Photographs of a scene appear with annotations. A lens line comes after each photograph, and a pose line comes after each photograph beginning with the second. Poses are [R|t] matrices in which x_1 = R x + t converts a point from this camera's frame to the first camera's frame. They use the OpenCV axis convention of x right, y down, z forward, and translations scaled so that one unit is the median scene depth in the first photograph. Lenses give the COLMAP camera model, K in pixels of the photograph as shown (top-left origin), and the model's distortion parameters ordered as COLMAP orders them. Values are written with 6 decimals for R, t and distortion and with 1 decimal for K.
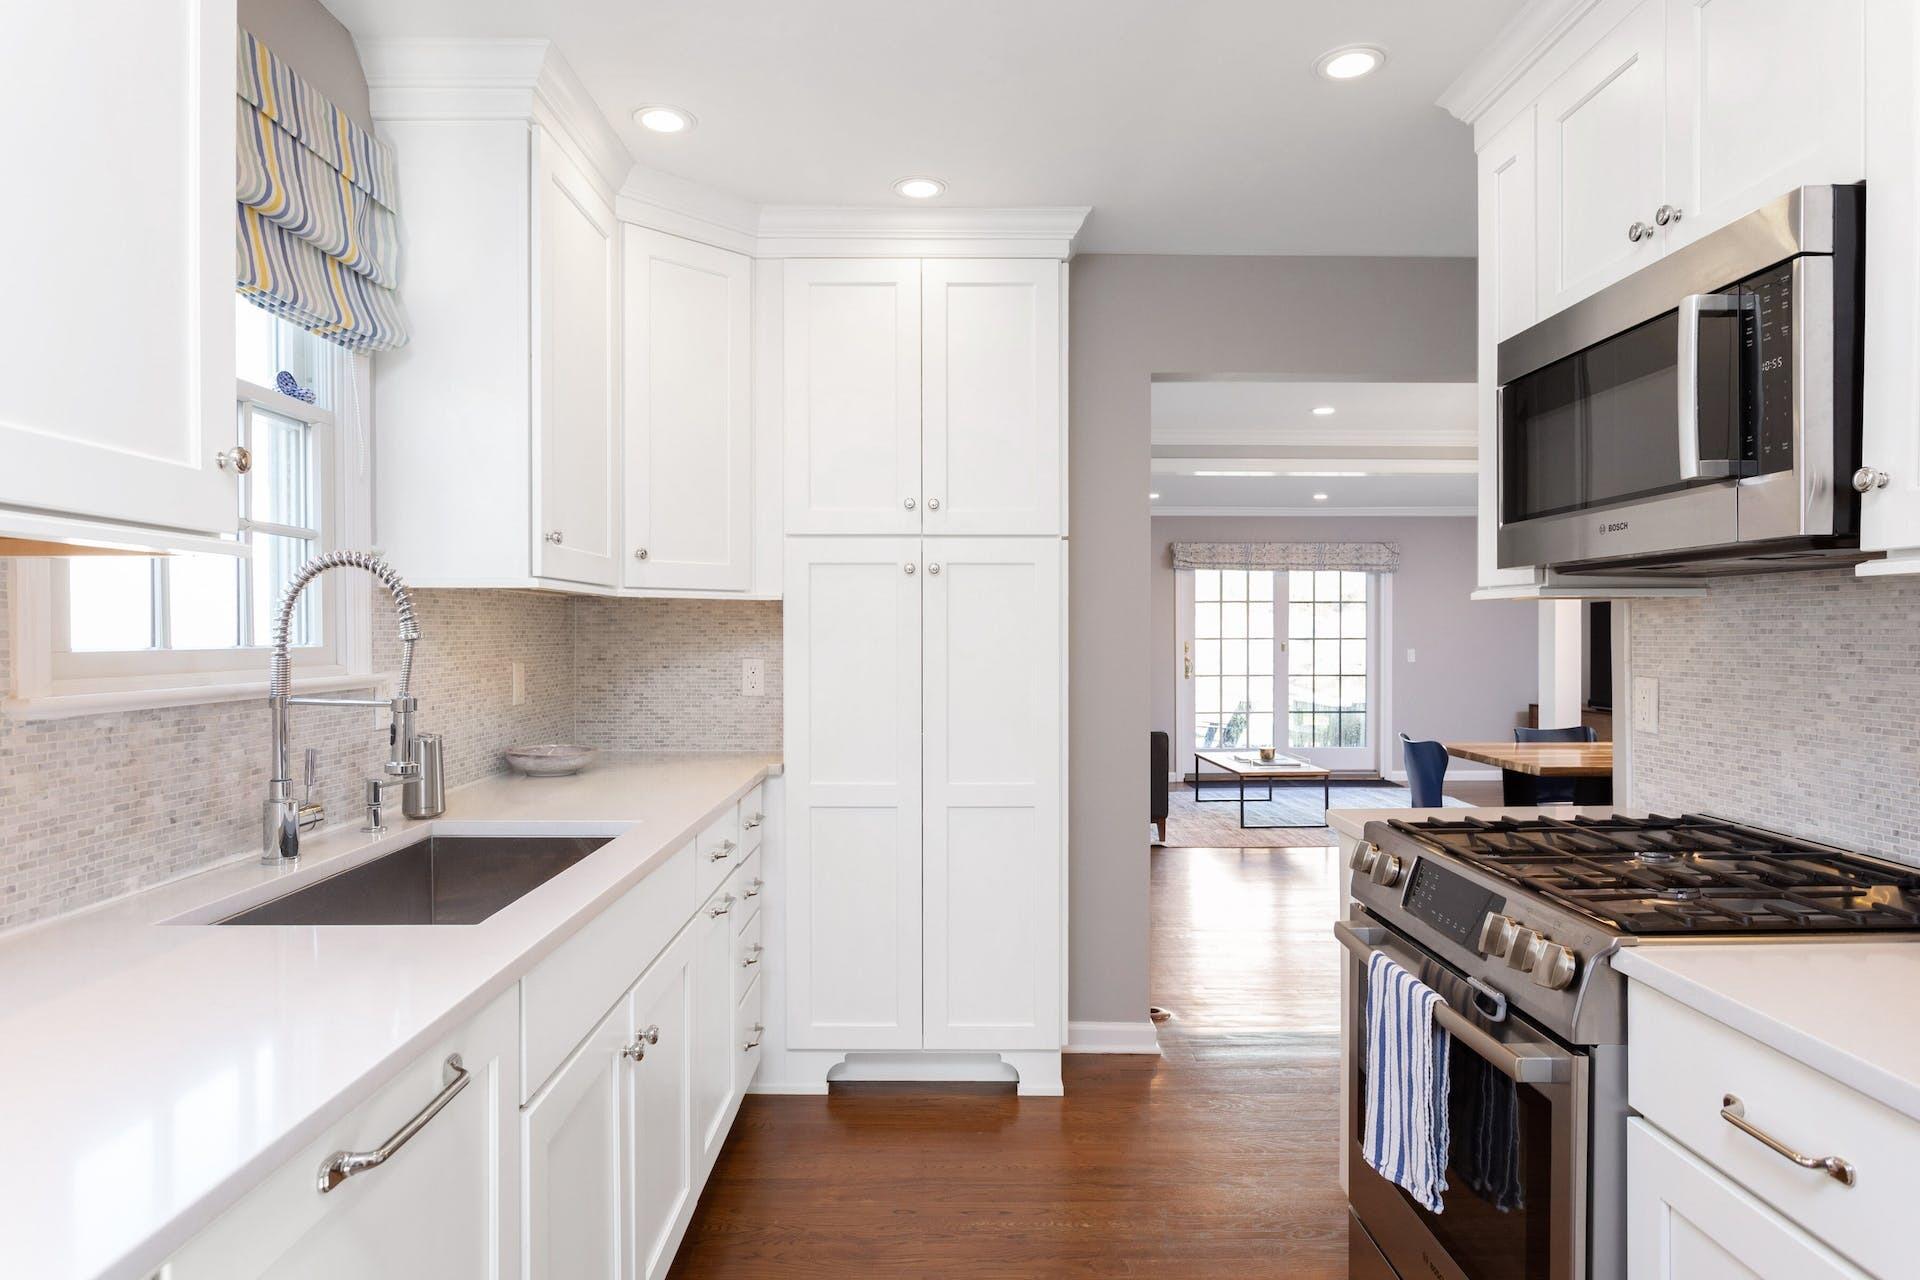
lens RADIAL K [[1089.9, 0, 957.3], [0, 1089.9, 638.1], [0, 0, 1]] dist [-0.013521, 0.005047]
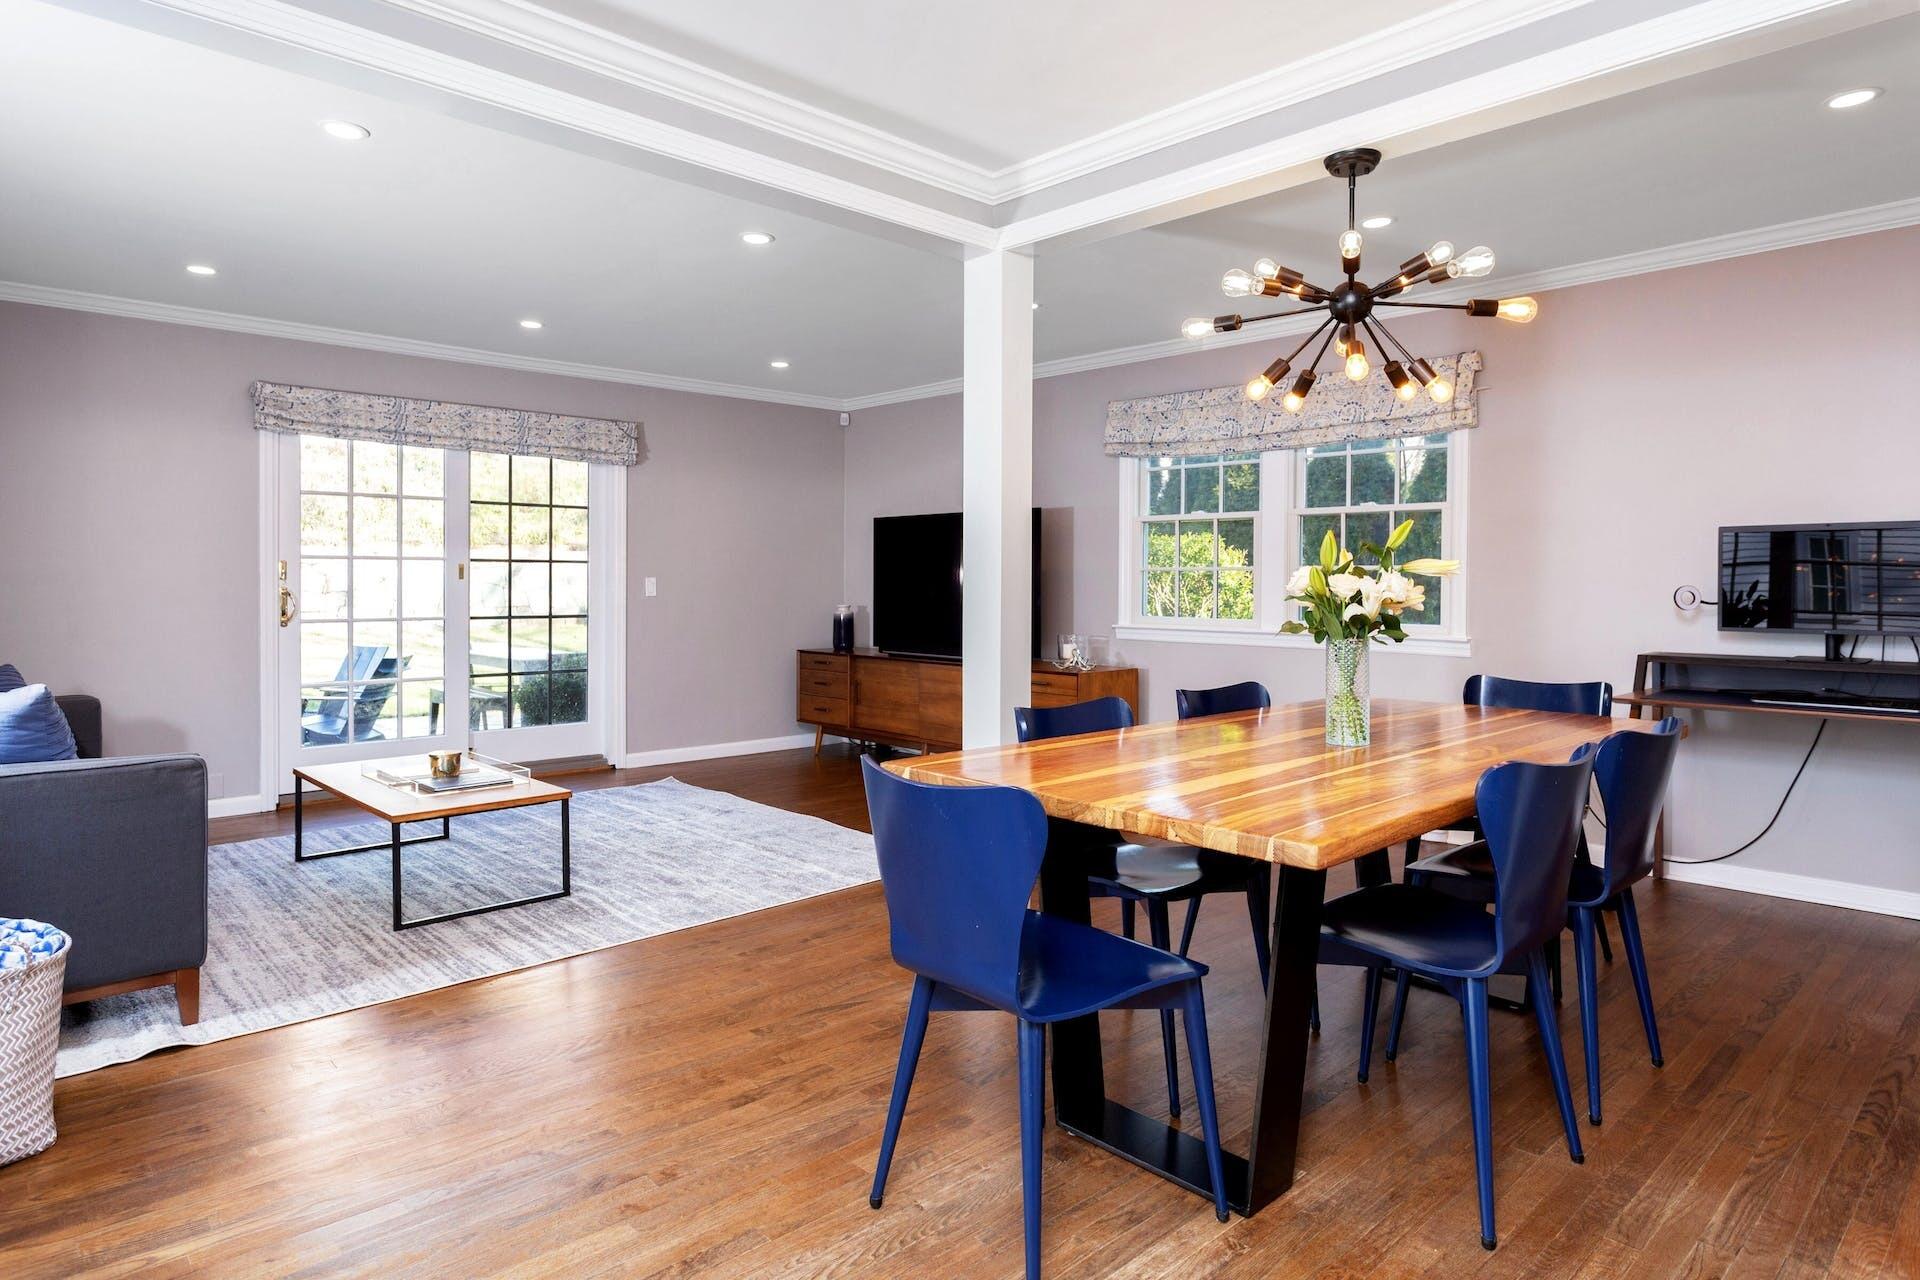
lens RADIAL K [[1089.9, 0, 970.8], [0, 1089.9, 589.1], [0, 0, 1]] dist [-0.013521, 0.005047]
pose [[0.727021, -0.000362, 0.686615, 0.354341], [-0.004699, 0.999974, 0.005503, 0.054756], [-0.686599, -0.007228, 0.727001, 1.460548]]
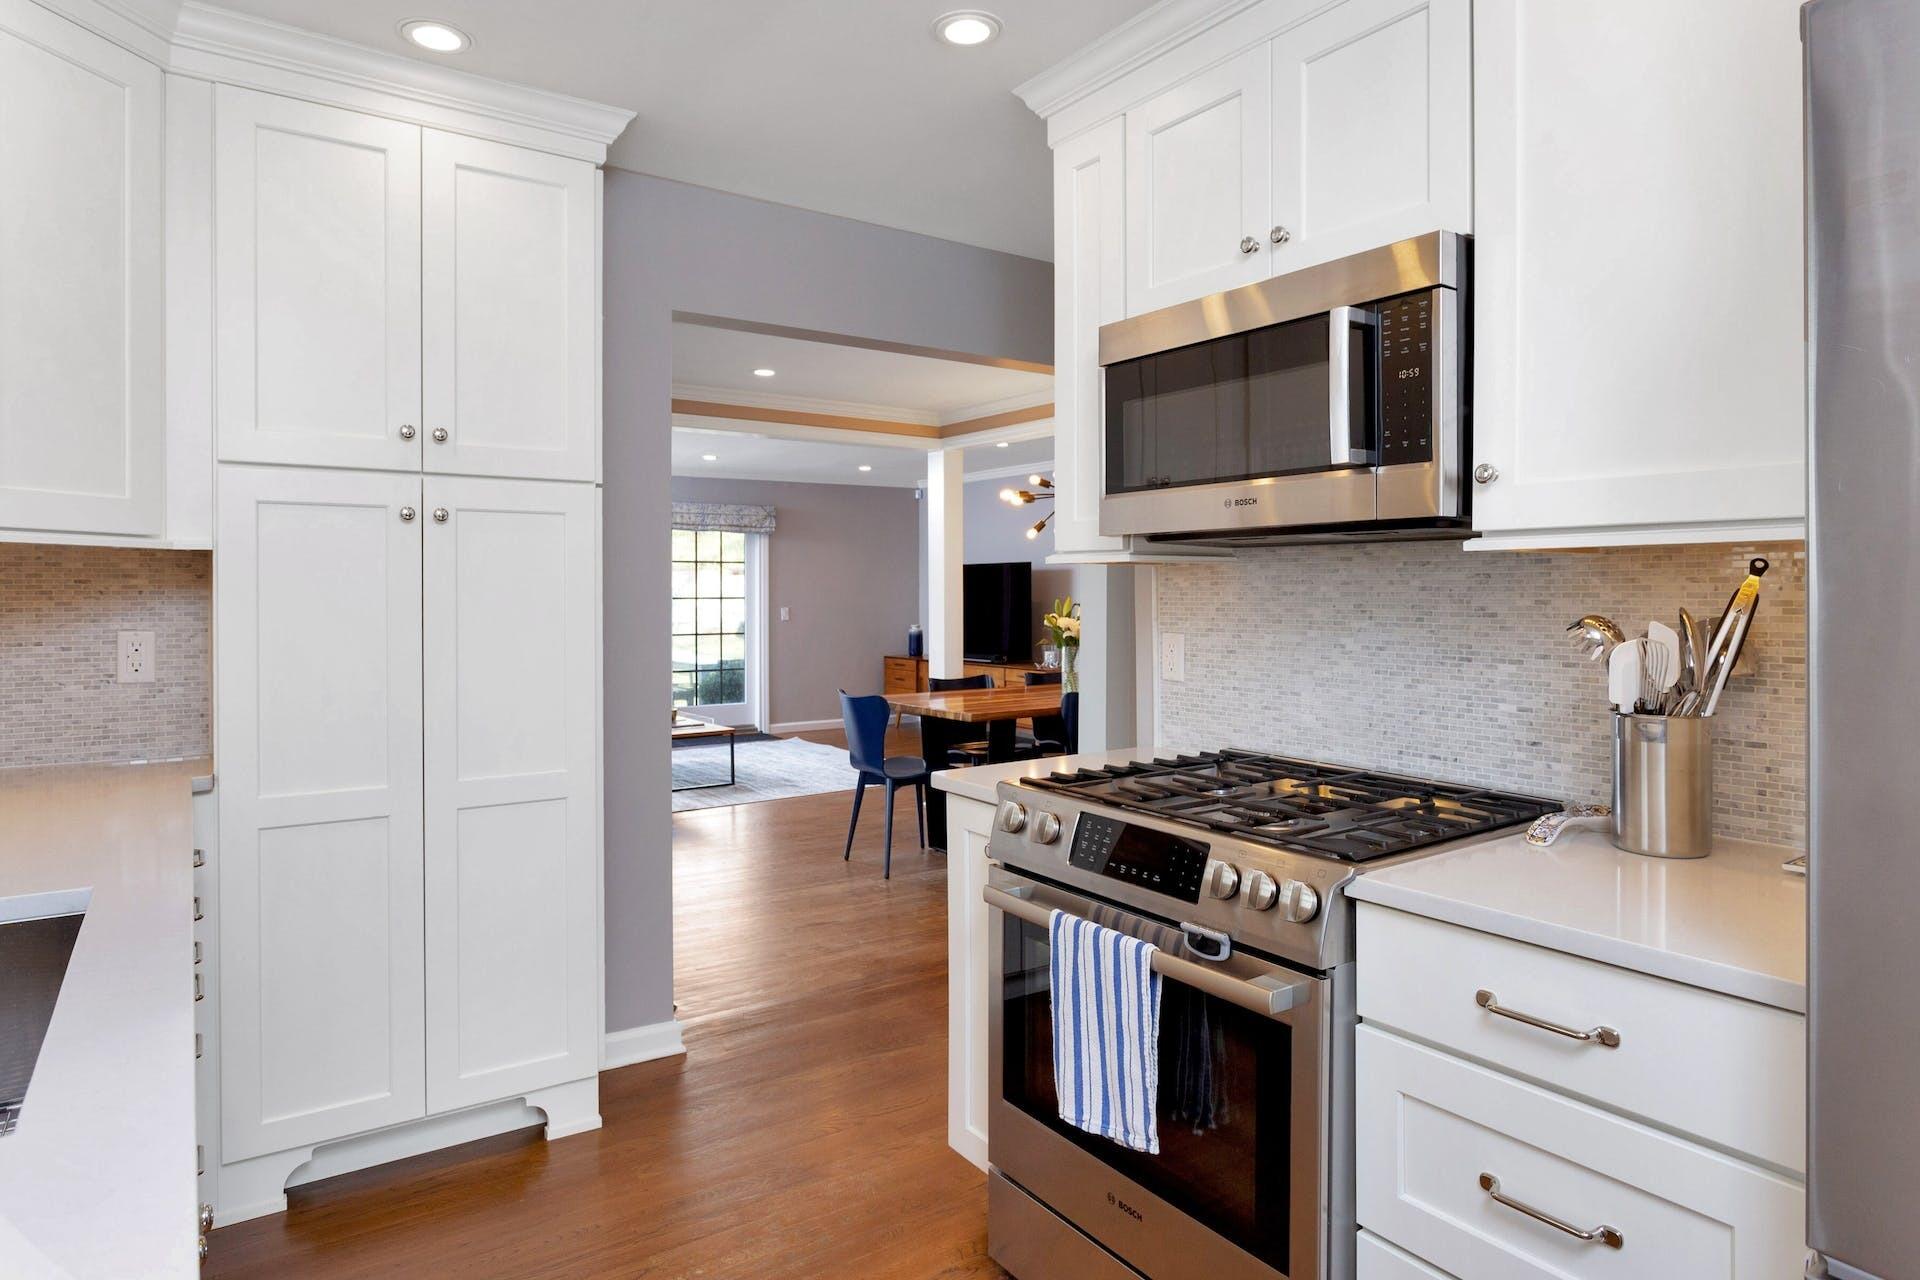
lens RADIAL K [[1089.9, 0, 930.0], [0, 1089.9, 595.8], [0, 0, 1]] dist [-0.013521, 0.005047]
pose [[0.832985, -0.002152, 0.553292, -0.214553], [0.002678, 0.999996, -0.000143, -0.003968], [-0.553290, 0.001601, 0.832987, 0.171628]]
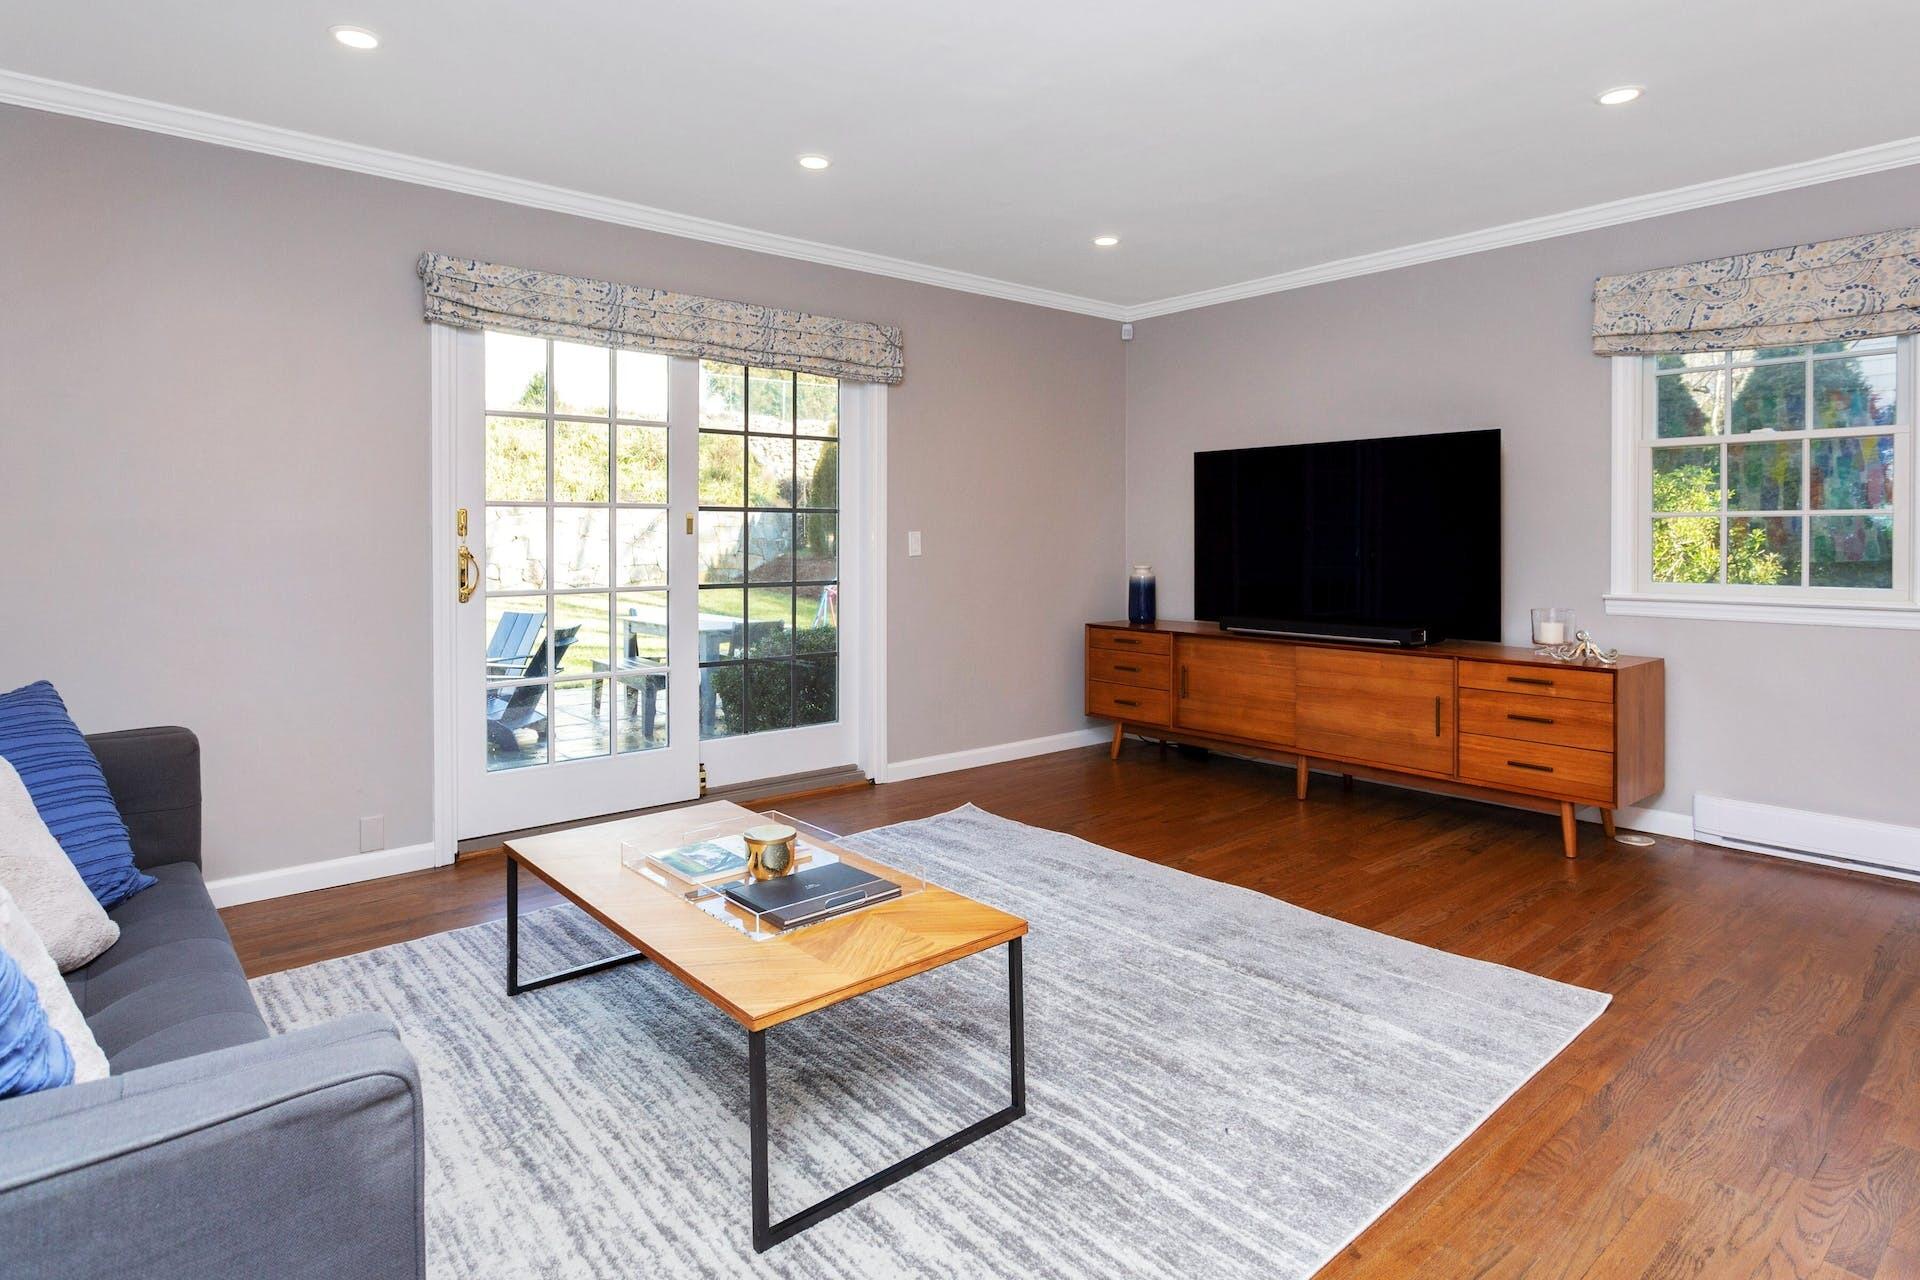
lens RADIAL K [[1039.4, 0, 985.0], [0, 1039.4, 538.8], [0, 0, 1]] dist [-0.015377, -0.000105]
pose [[0.764299, -0.000087, 0.644862, 0.475196], [0.000278, 1.000000, -0.000194, 0.059629], [-0.644862, 0.000327, 0.764299, 2.471122]]
